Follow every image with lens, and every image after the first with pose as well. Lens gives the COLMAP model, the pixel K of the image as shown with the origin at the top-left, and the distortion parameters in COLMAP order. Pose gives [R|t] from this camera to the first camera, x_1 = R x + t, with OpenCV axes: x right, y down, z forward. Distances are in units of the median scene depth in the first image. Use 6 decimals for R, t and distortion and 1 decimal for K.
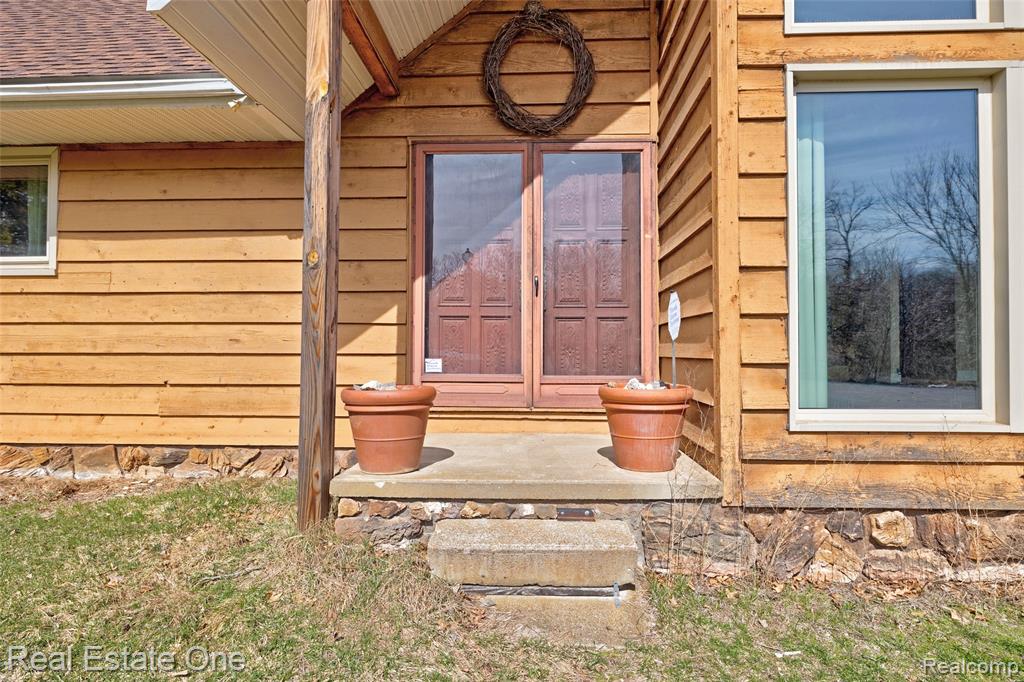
lens RADIAL K [[565.7, 0, 514.4], [0, 565.7, 339.1], [0, 0, 1]] dist [-0.002995, 0.000174]
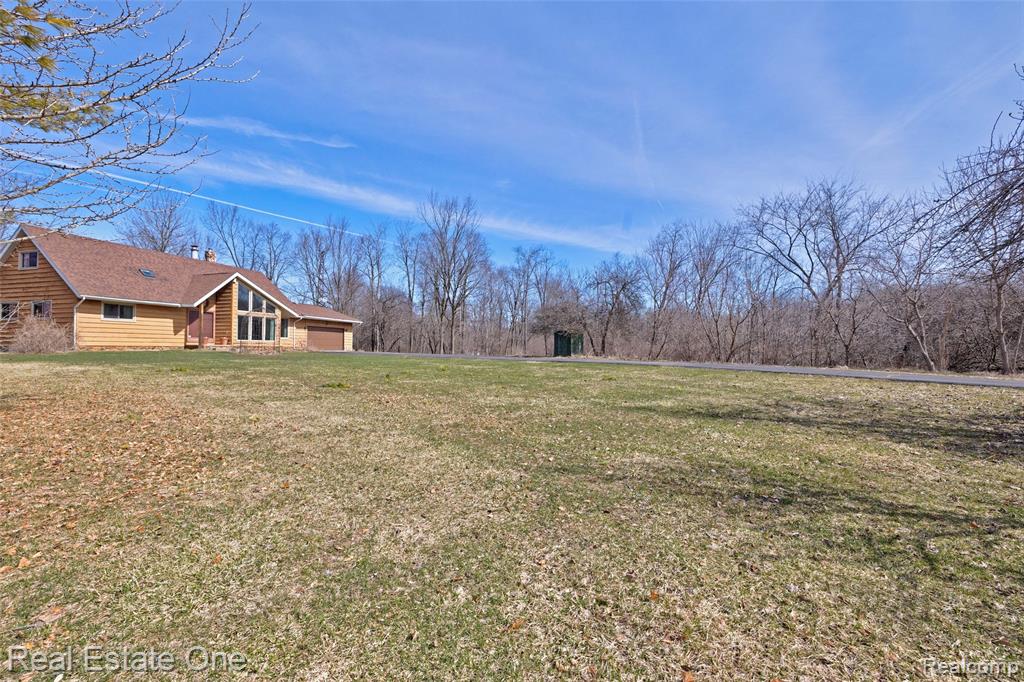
lens RADIAL K [[430.6, 0, 519.6], [0, 430.6, 344.9], [0, 0, 1]] dist [0.000774, 0.000090]
pose [[0.220630, 0.004998, 0.975345, -5.191149], [-0.022751, 0.999741, 0.000023, 0.062099], [-0.975092, -0.022195, 0.220687, -5.069491]]
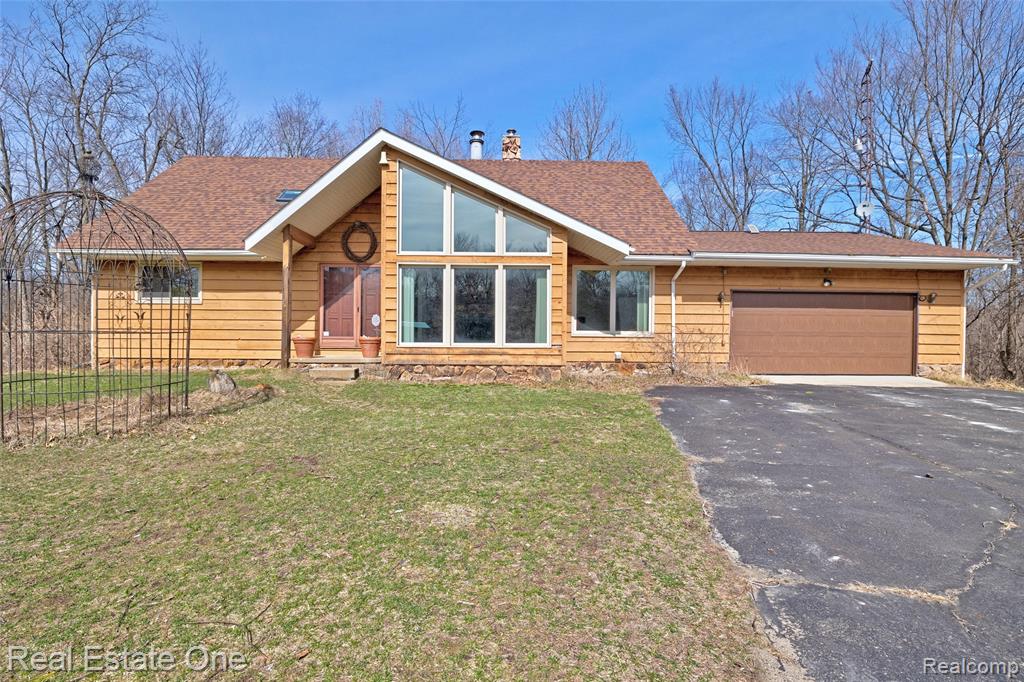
lens RADIAL K [[483.0, 0, 515.8], [0, 483.0, 338.0], [0, 0, 1]] dist [-0.010574, -0.000208]
pose [[0.997770, 0.005564, 0.066513, 0.743128], [-0.007052, 0.999730, 0.022148, 0.002744], [-0.066371, -0.022568, 0.997540, -1.785327]]
